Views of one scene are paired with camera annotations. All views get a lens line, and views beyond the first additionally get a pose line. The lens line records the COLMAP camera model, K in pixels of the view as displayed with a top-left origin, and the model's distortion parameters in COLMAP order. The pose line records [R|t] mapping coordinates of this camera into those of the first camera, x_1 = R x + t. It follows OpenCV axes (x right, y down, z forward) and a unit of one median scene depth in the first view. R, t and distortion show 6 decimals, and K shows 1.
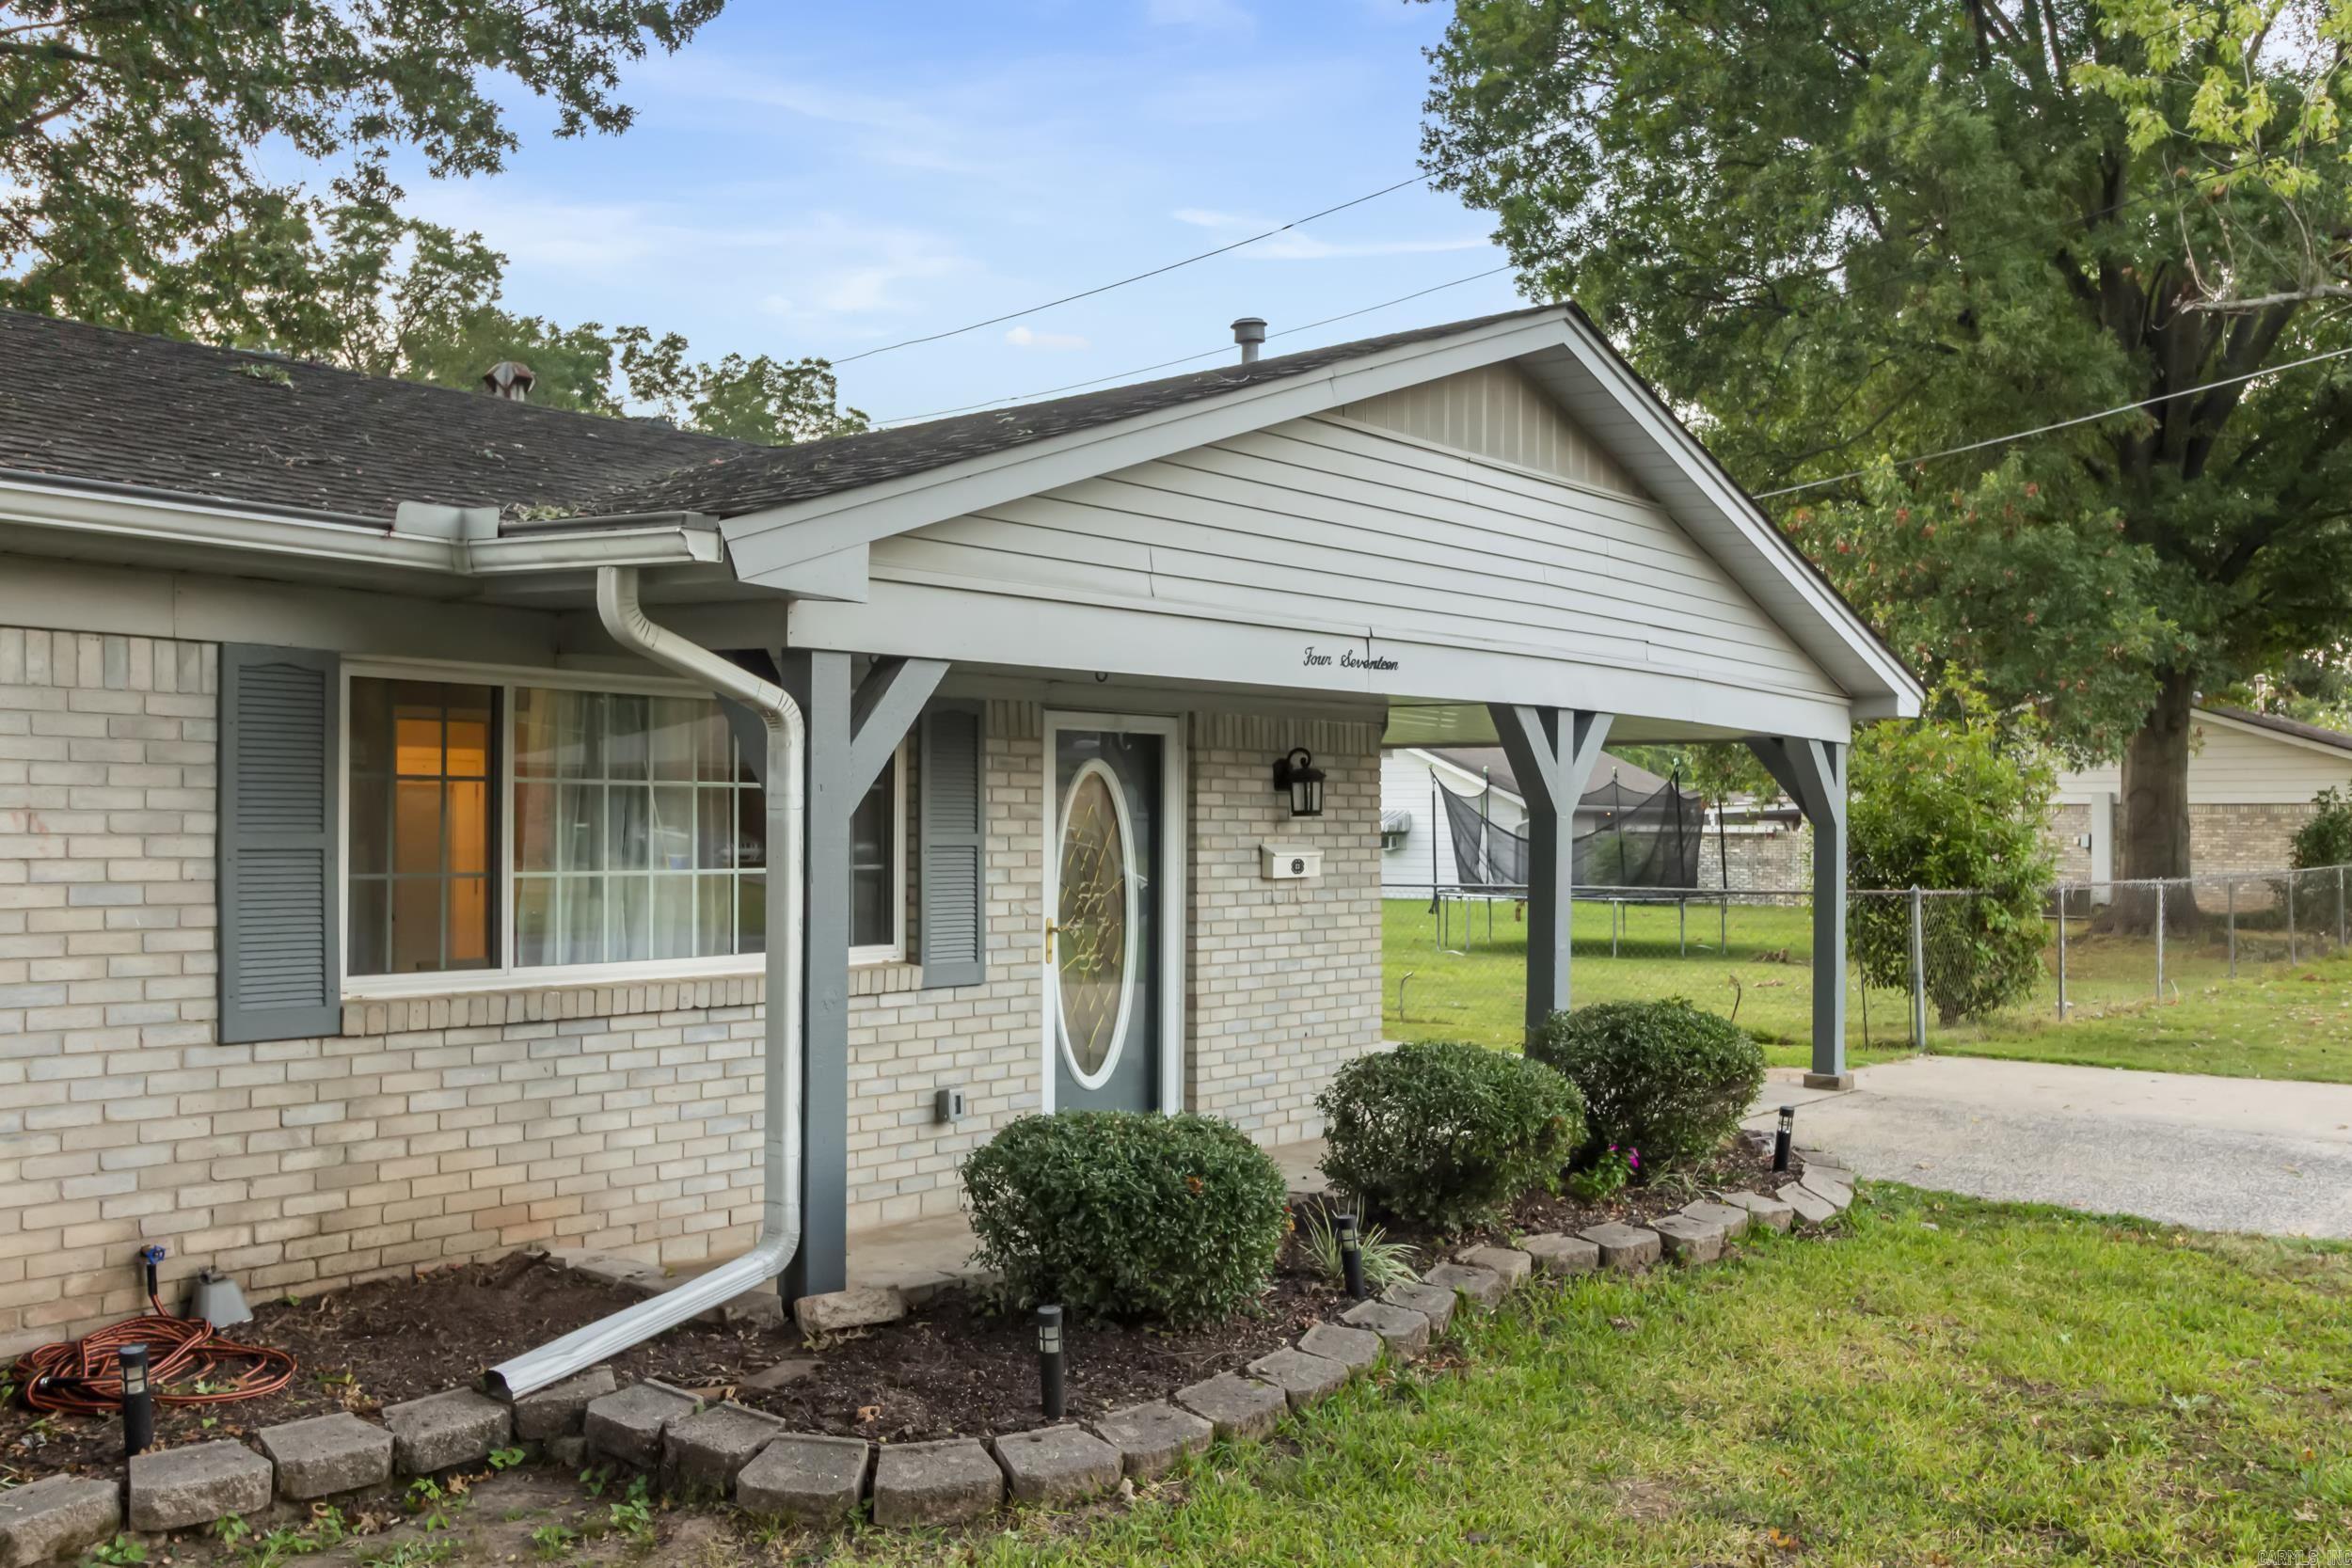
lens RADIAL K [[1913.6, 0, 1181.4], [0, 1913.6, 828.1], [0, 0, 1]] dist [0.002408, 0.004341]
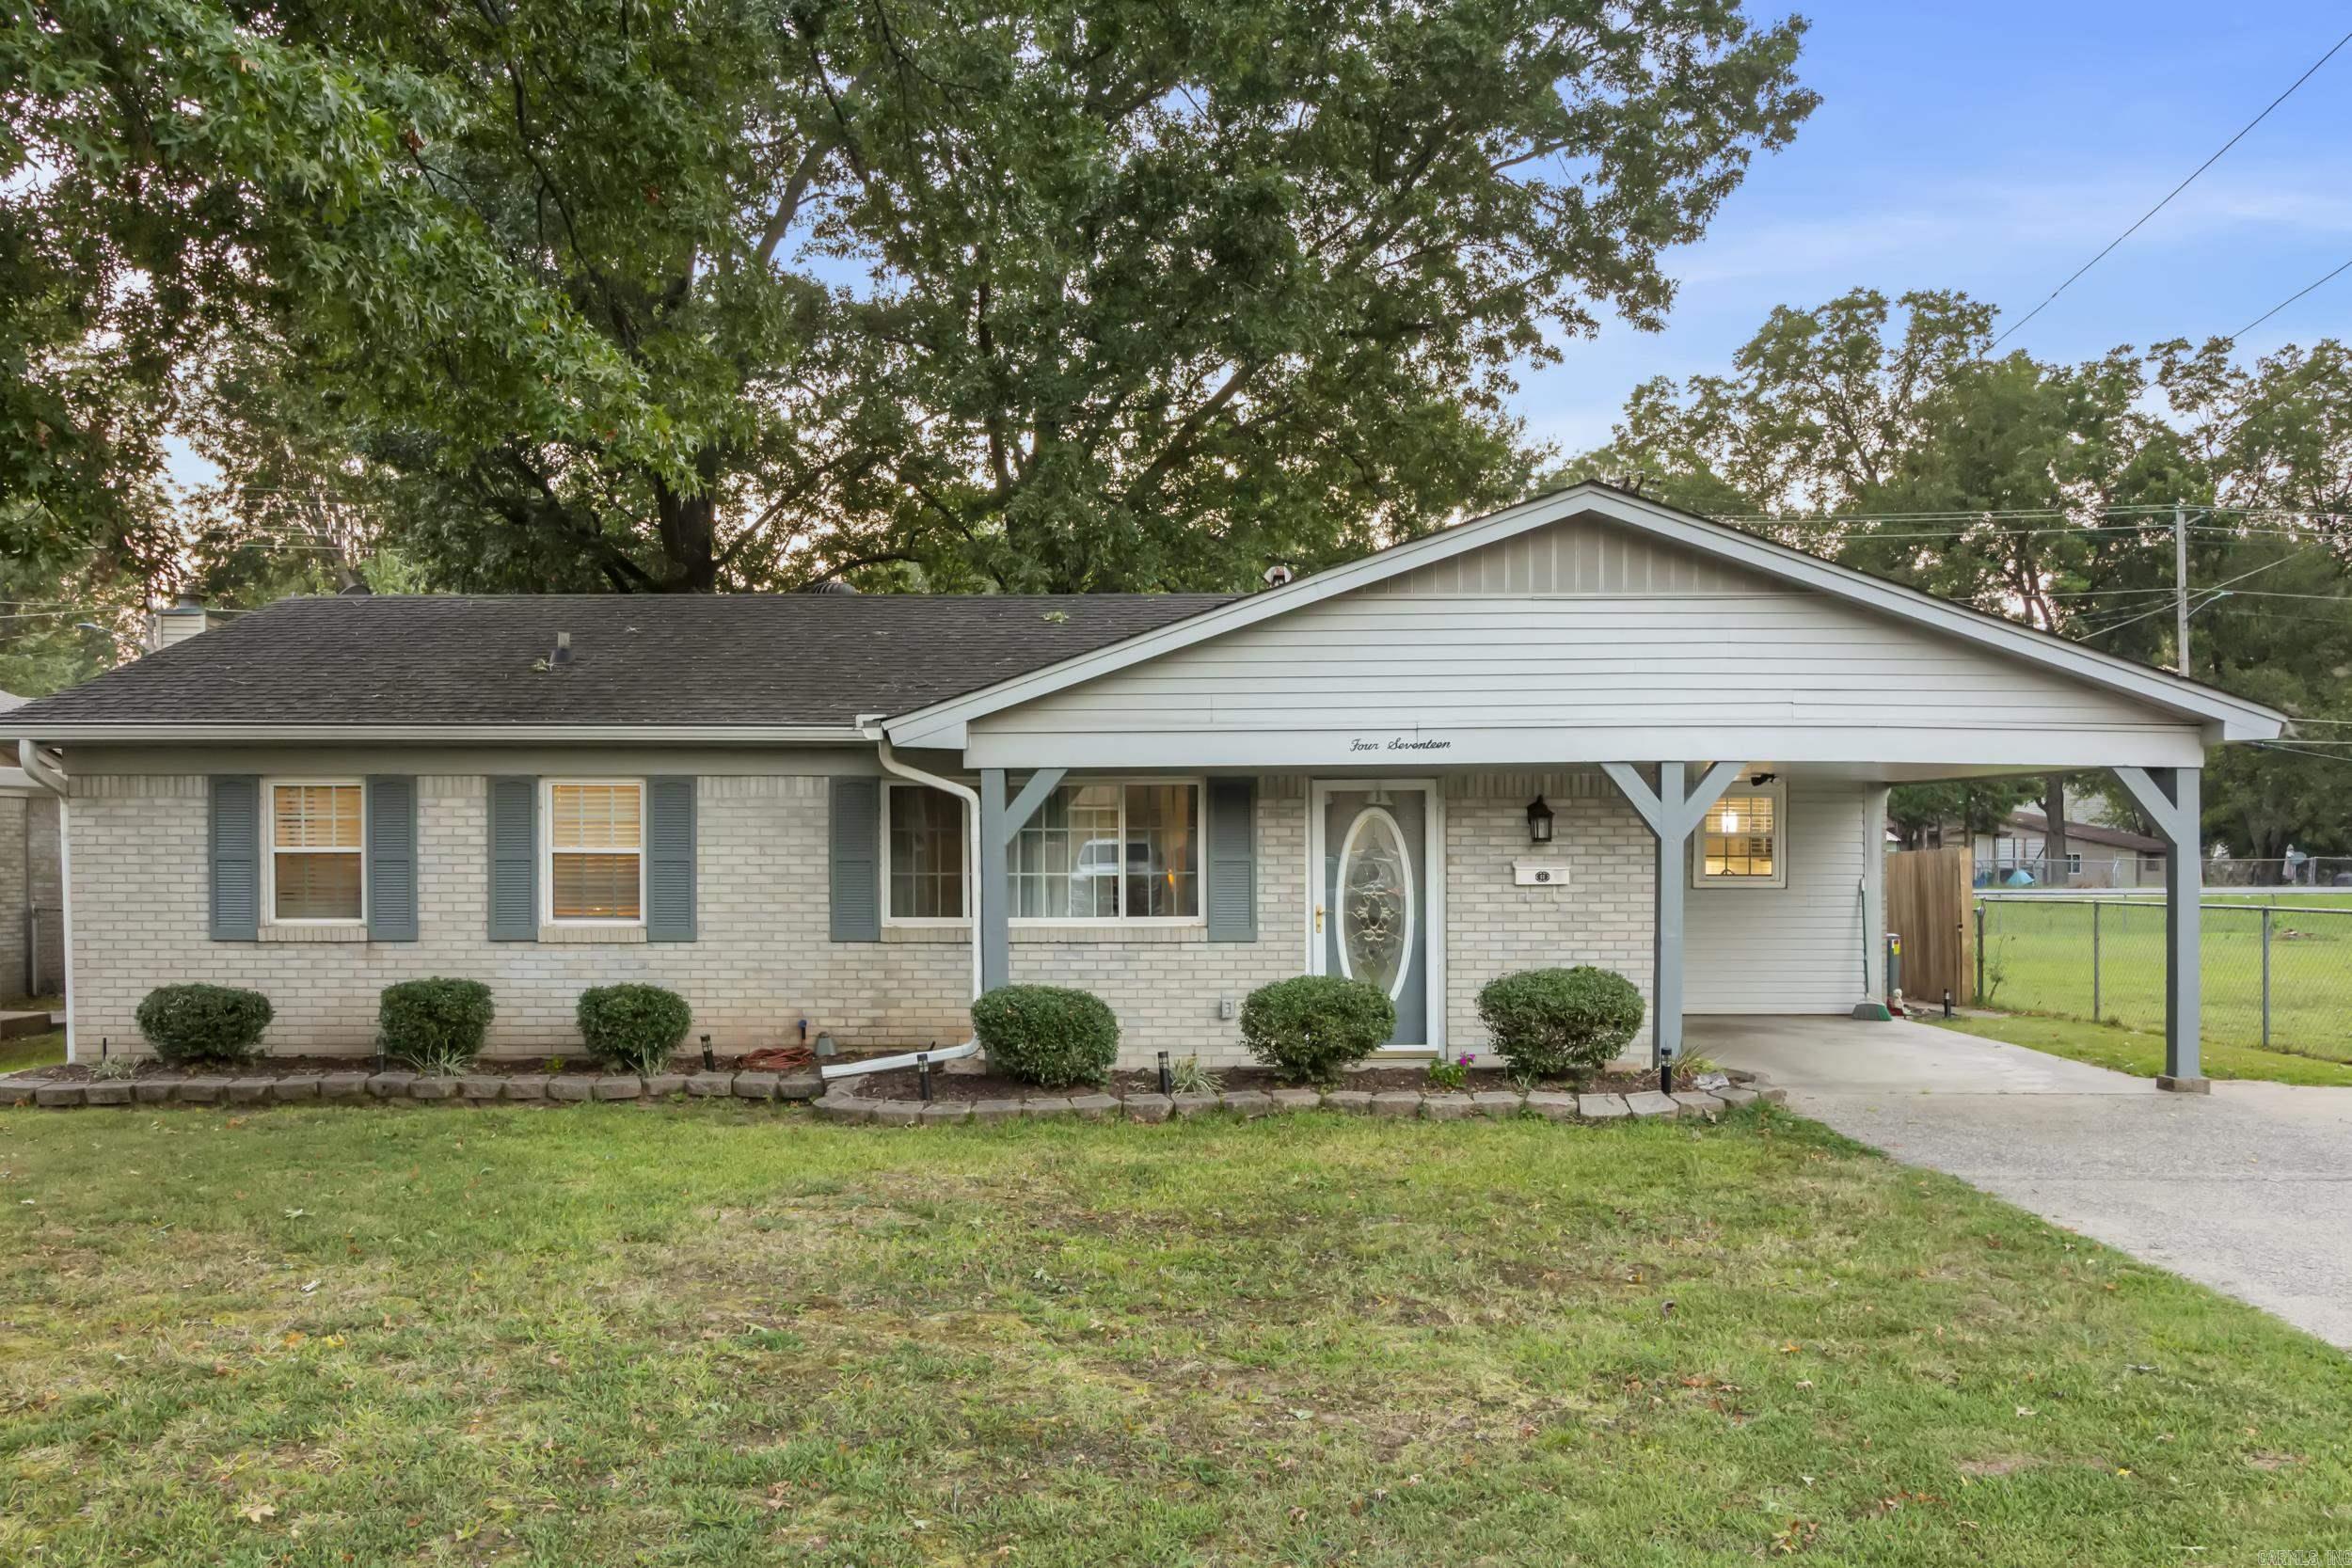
lens RADIAL K [[1900.1, 0, 1174.2], [0, 1900.1, 920.7], [0, 0, 1]] dist [0.006592, 0.007170]
pose [[0.655194, 0.021424, -0.755157, 1.089369], [0.002931, 0.999518, 0.030899, 0.008973], [0.755455, -0.022459, 0.654815, -0.169729]]
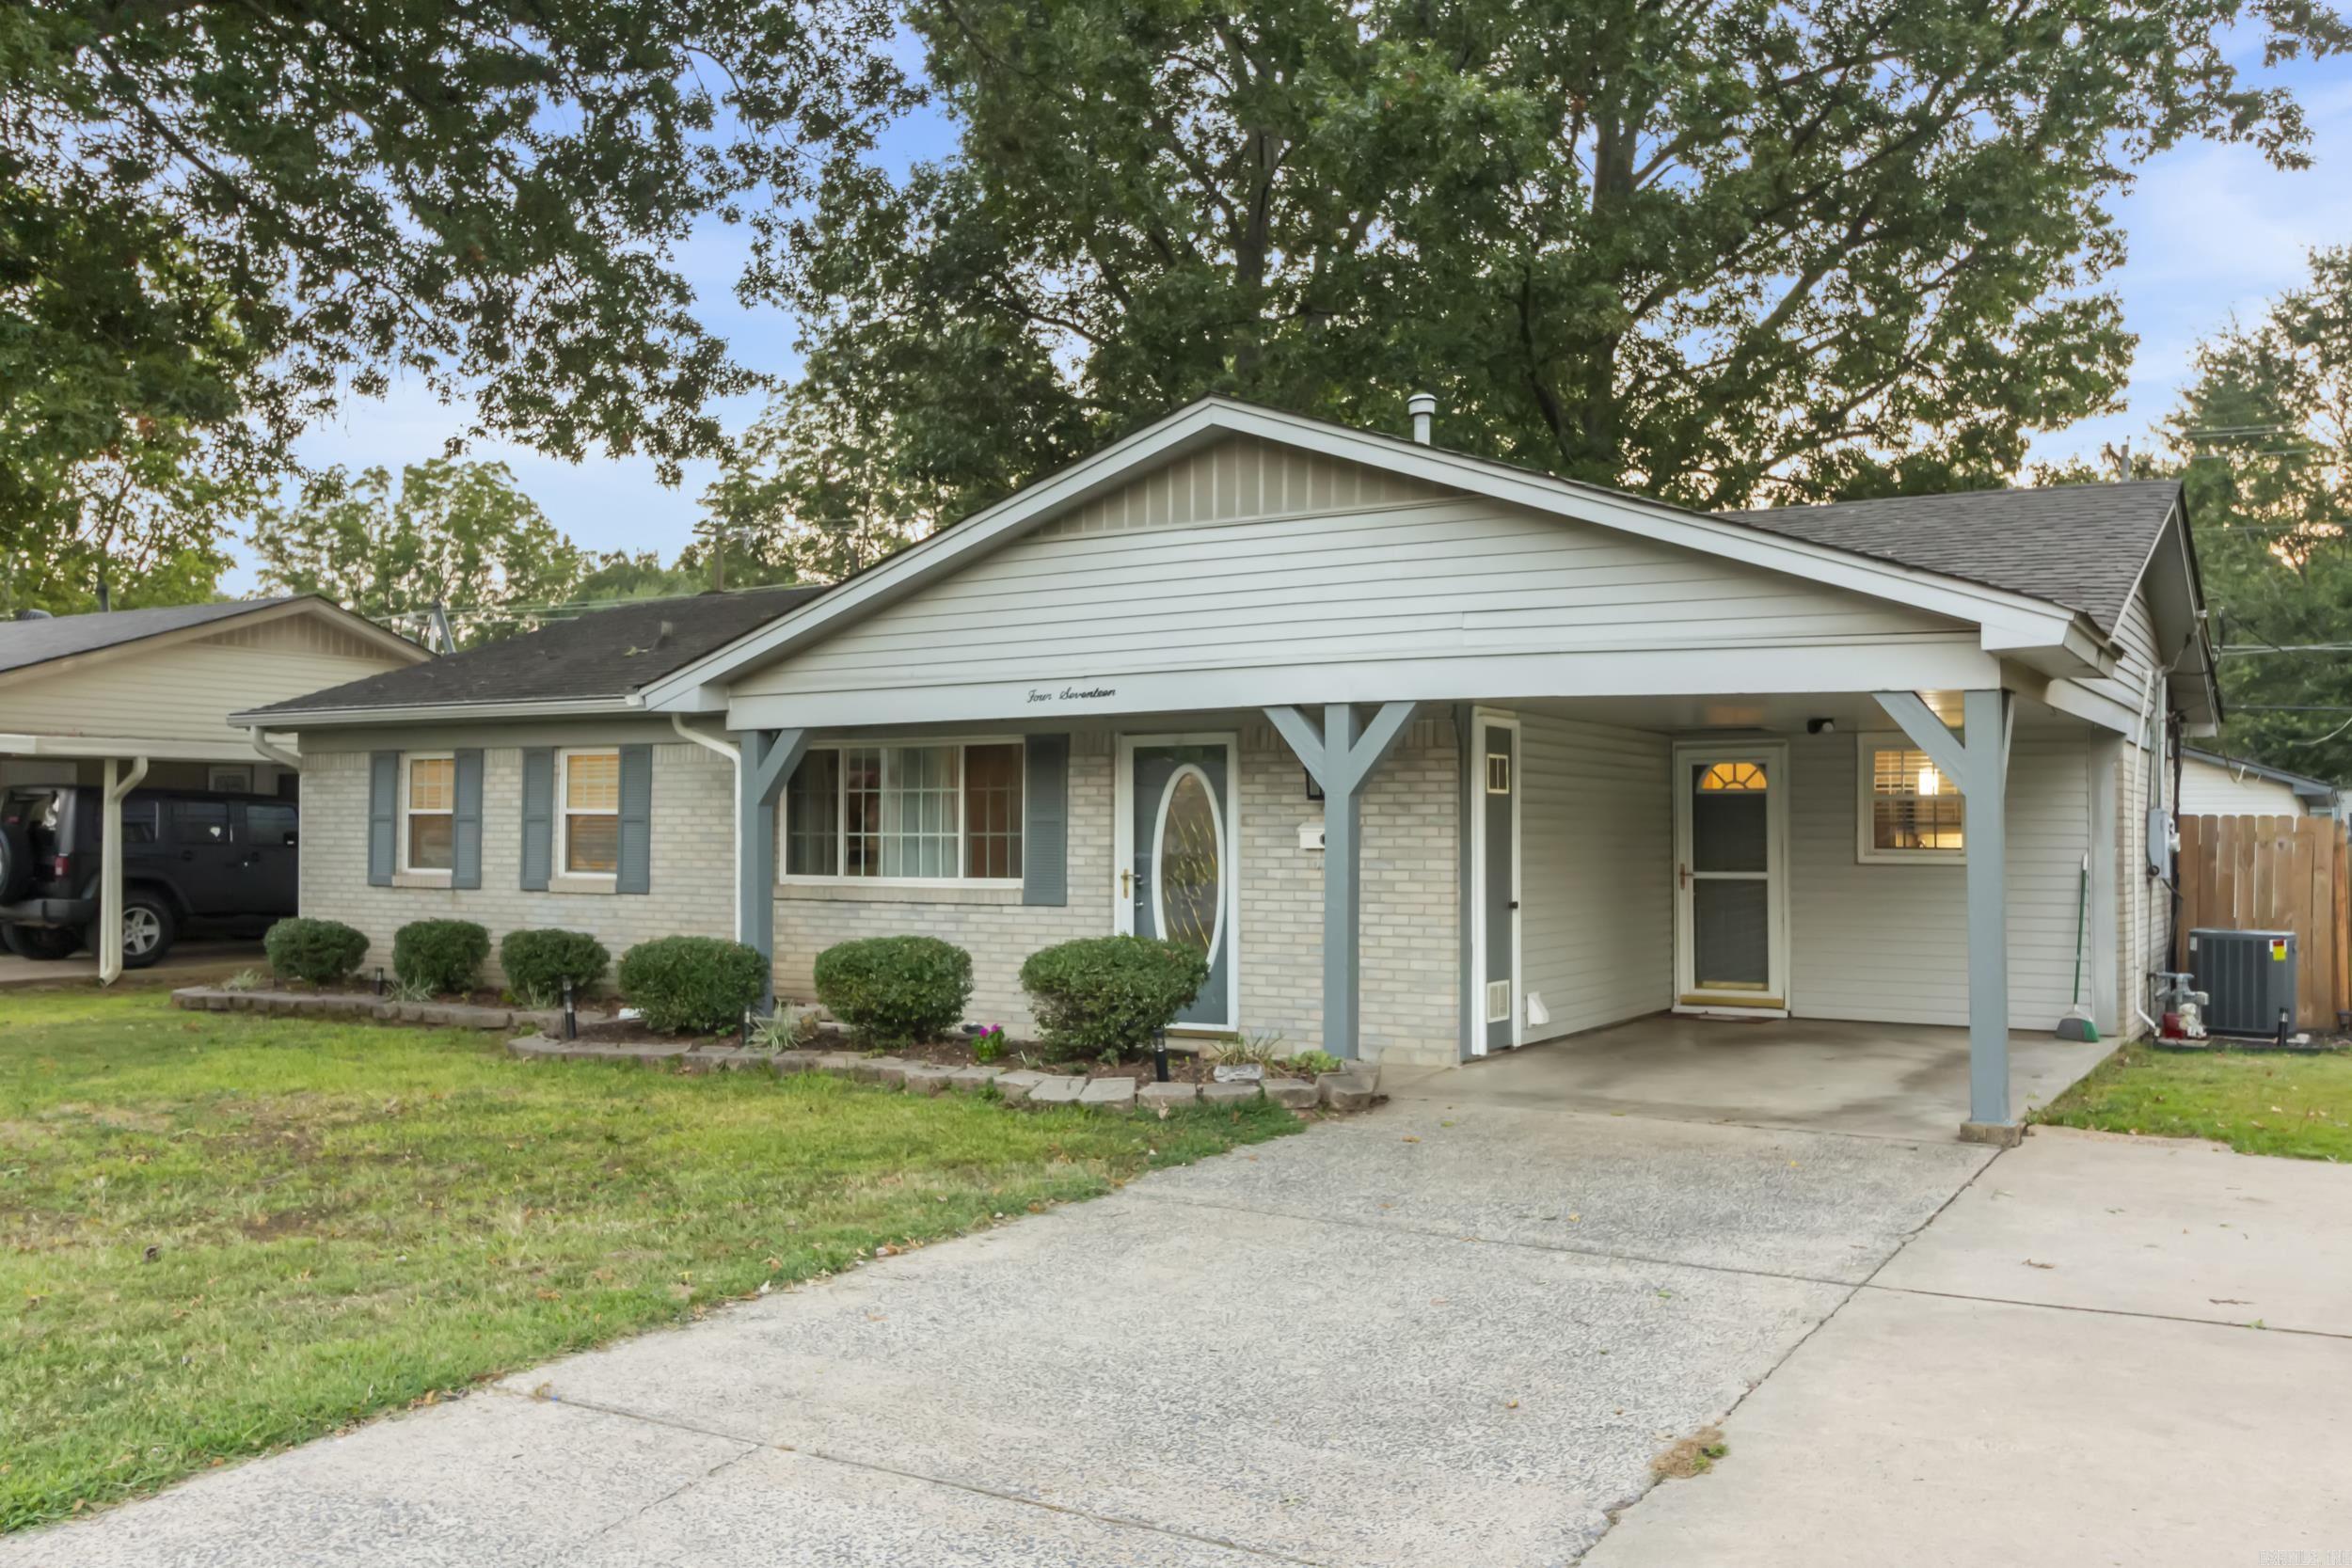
lens RADIAL K [[1924.3, 0, 1176.0], [0, 1924.3, 784.0], [0, 0, 1]] dist [0.002196, -0.000971]
pose [[0.171088, -0.029568, -0.984812, 1.473935], [-0.005249, 0.999508, -0.030921, 0.026334], [0.985242, 0.010459, 0.170849, 0.773045]]
